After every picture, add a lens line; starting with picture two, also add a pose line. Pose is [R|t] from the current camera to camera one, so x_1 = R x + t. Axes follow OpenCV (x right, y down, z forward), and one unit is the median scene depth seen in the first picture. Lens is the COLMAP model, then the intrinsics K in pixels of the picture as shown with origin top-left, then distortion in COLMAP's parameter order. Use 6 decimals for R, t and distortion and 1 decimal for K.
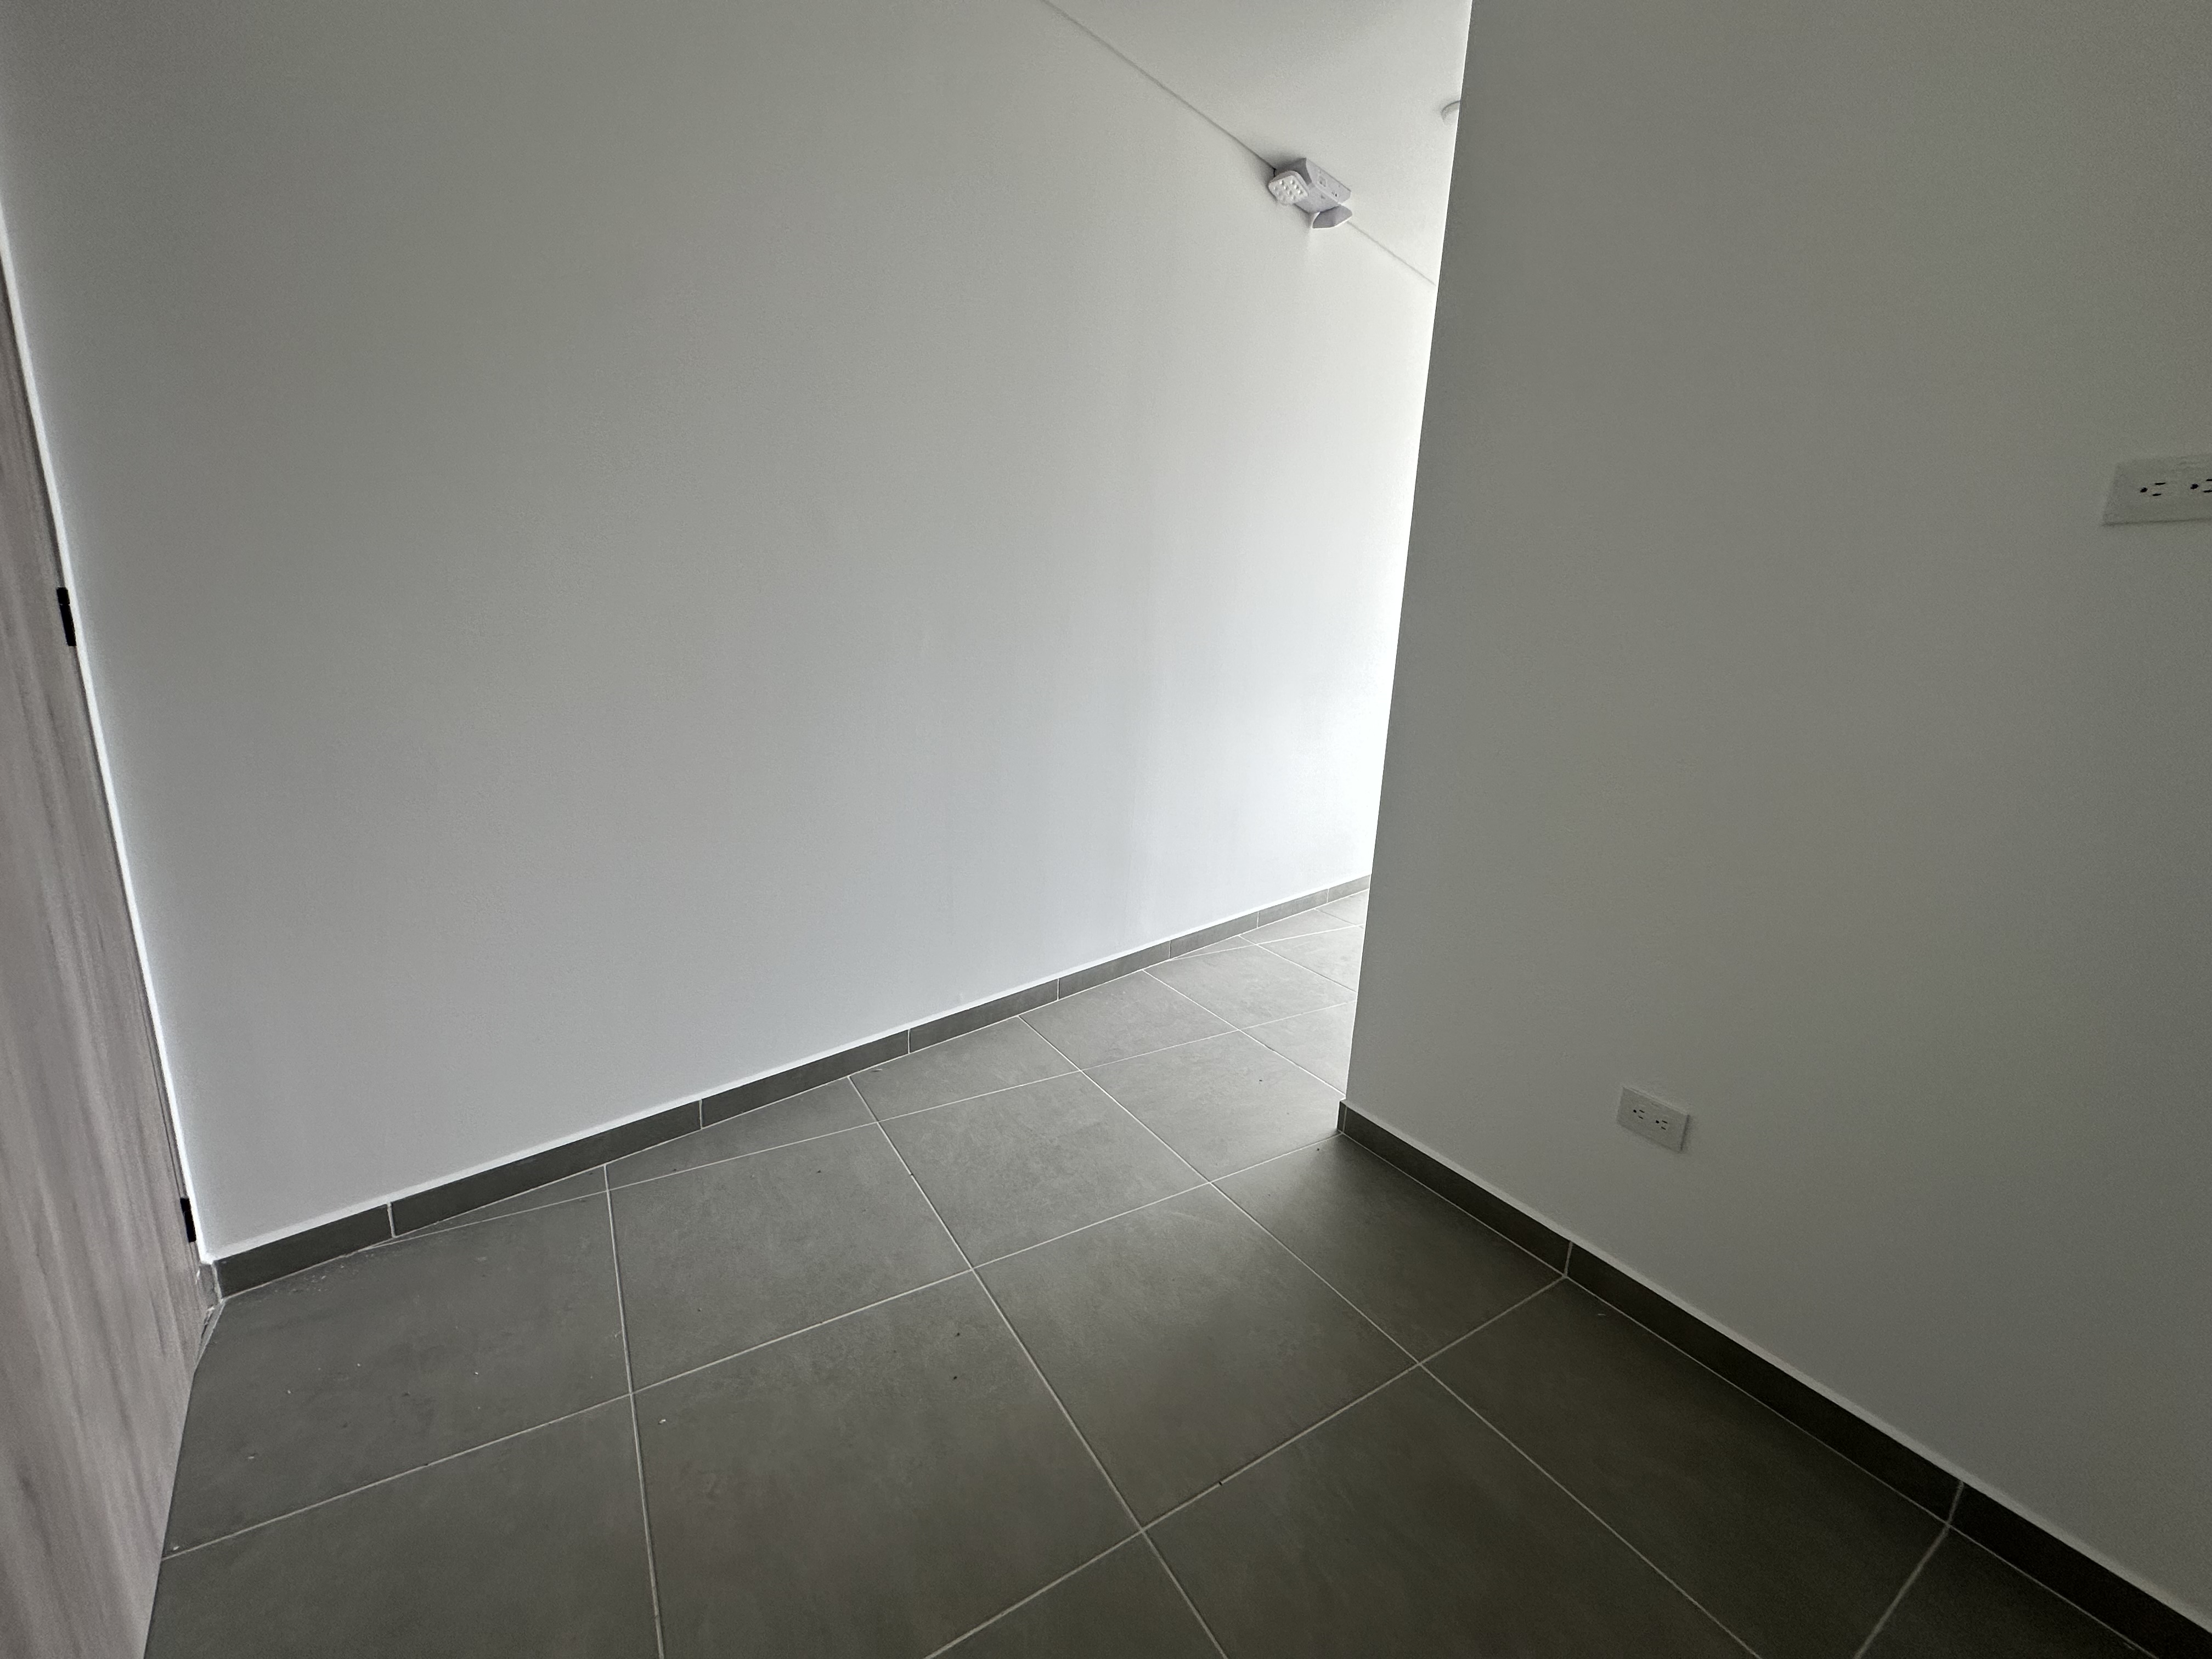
lens RADIAL K [[889.4, 0, 1113.3], [0, 889.4, 815.5], [0, 0, 1]] dist [-0.002149, -0.000088]
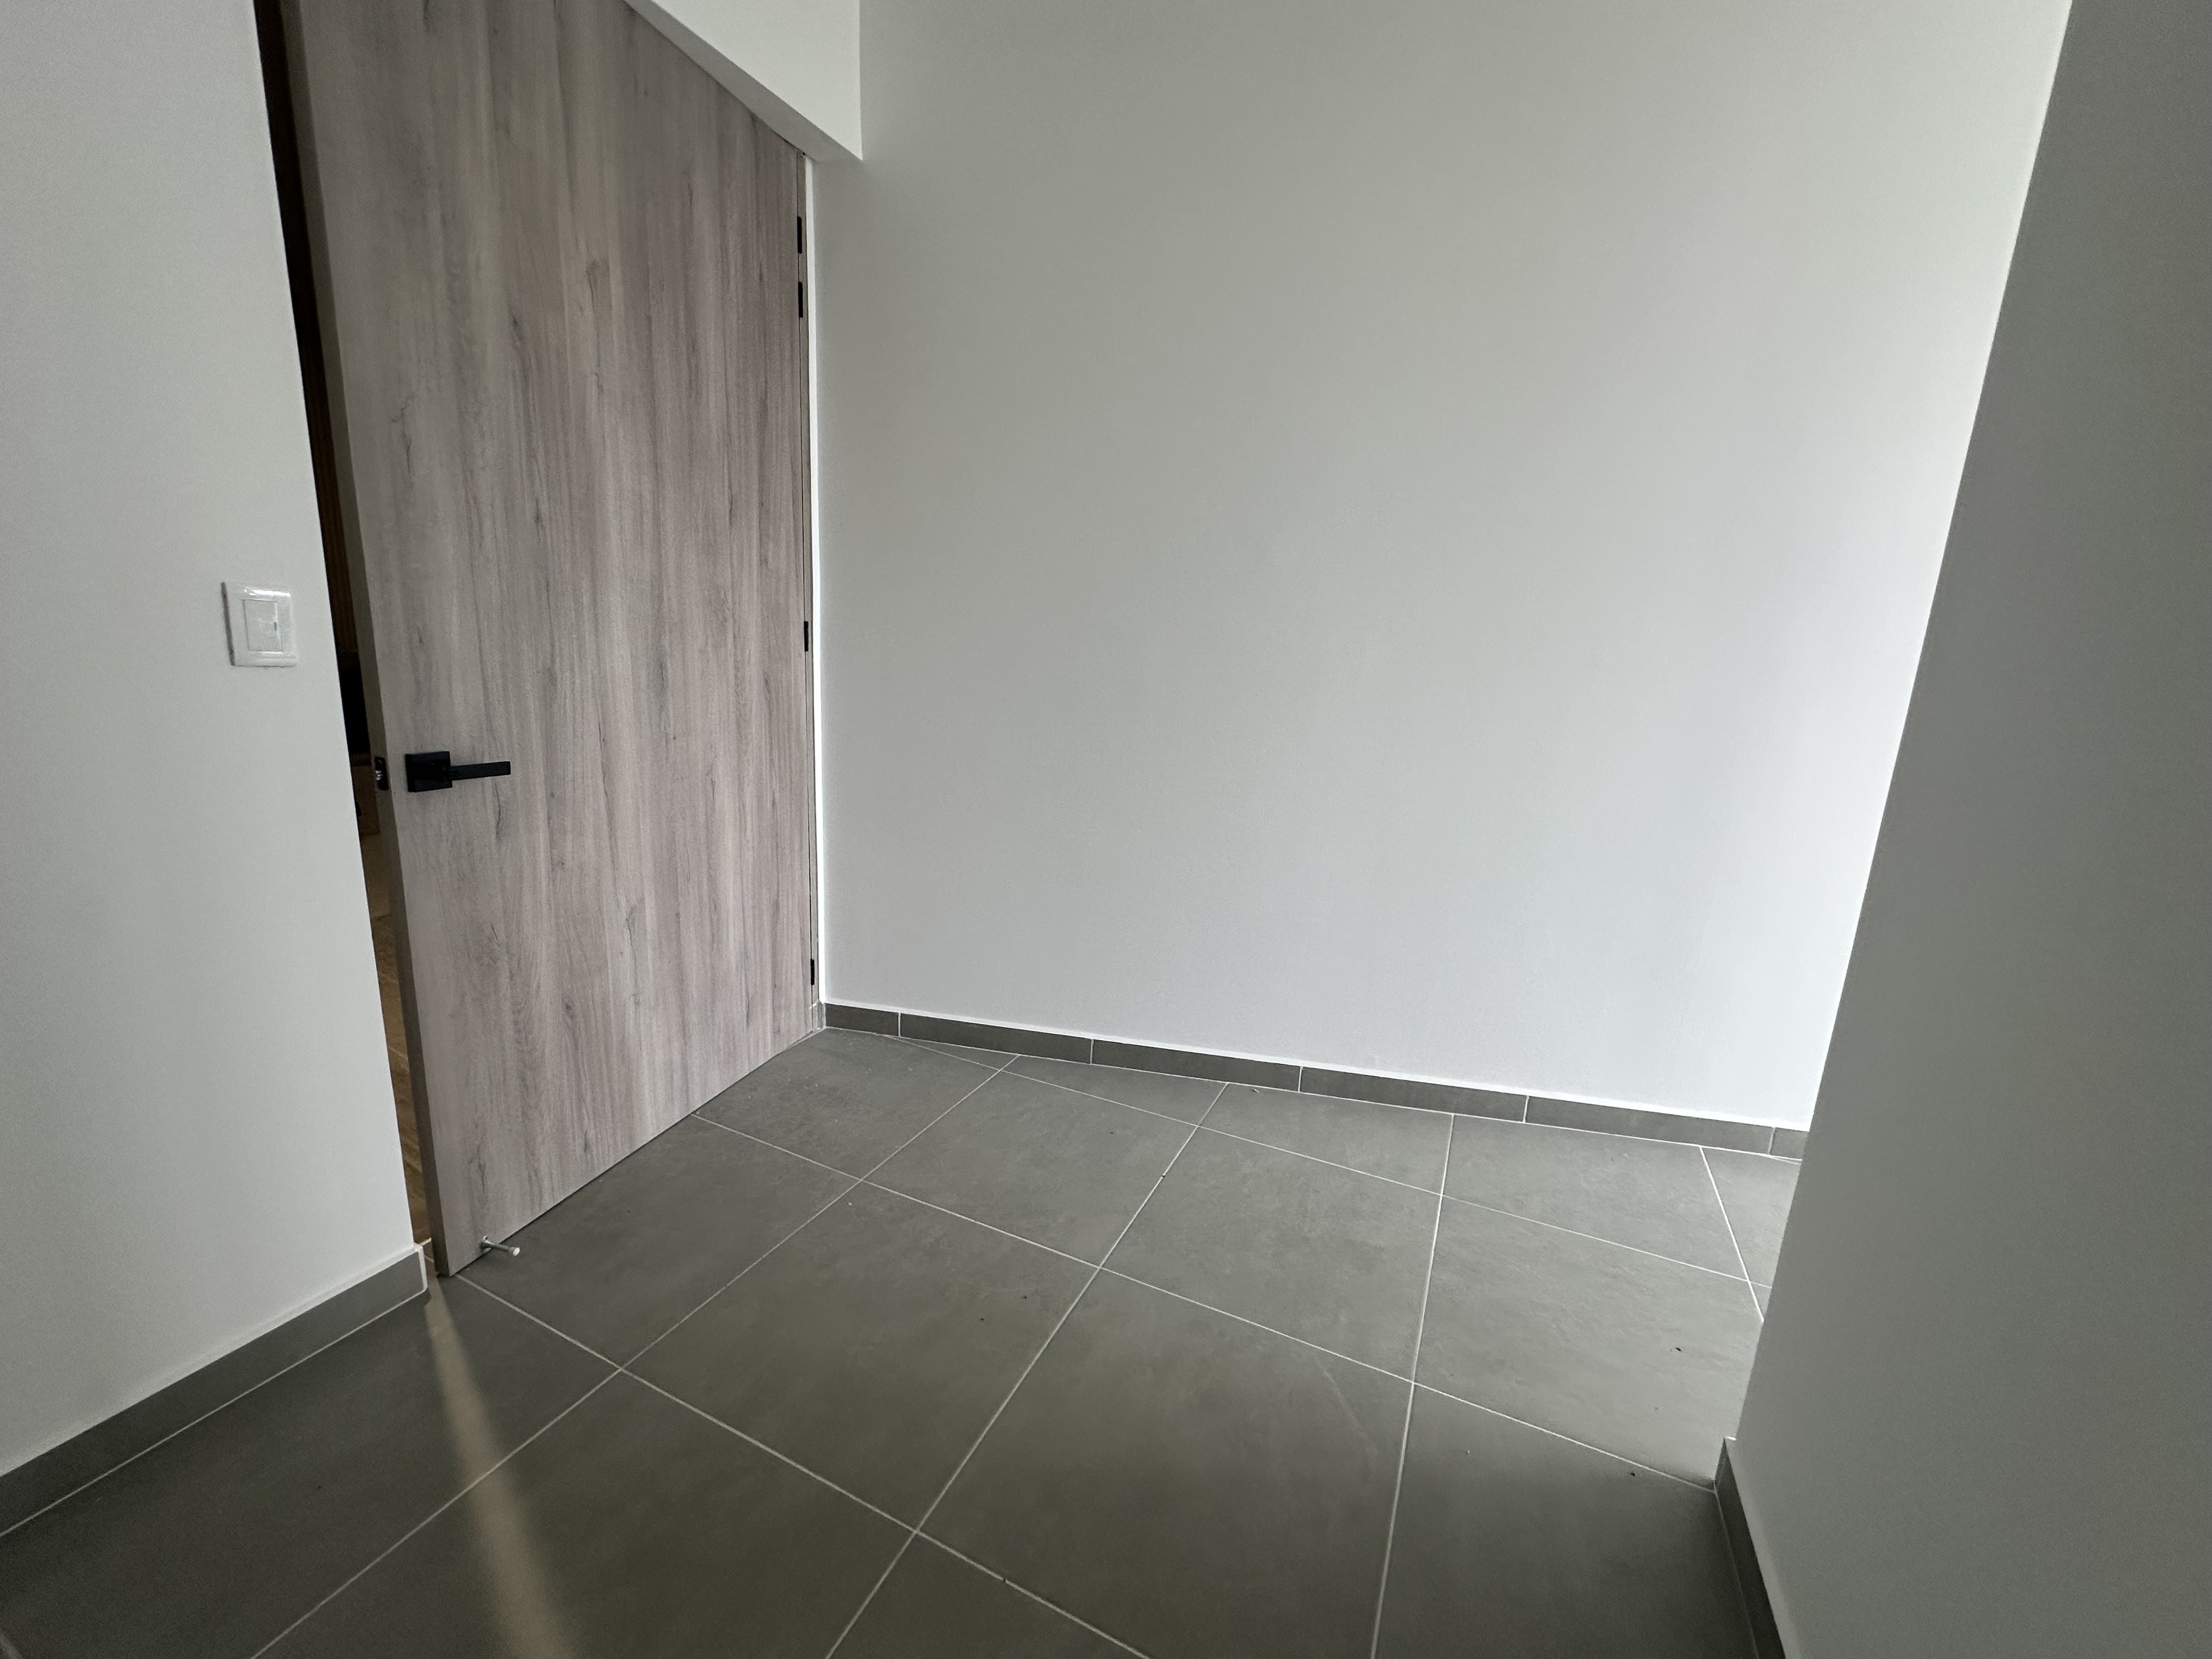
lens RADIAL K [[884.4, 0, 1106.0], [0, 884.4, 829.5], [0, 0, 1]] dist [-0.000802, 0.000338]
pose [[0.541762, 0.159609, -0.825238, 0.594348], [-0.193569, 0.979107, 0.062292, -0.044061], [0.817939, 0.125993, 0.561339, 0.372552]]
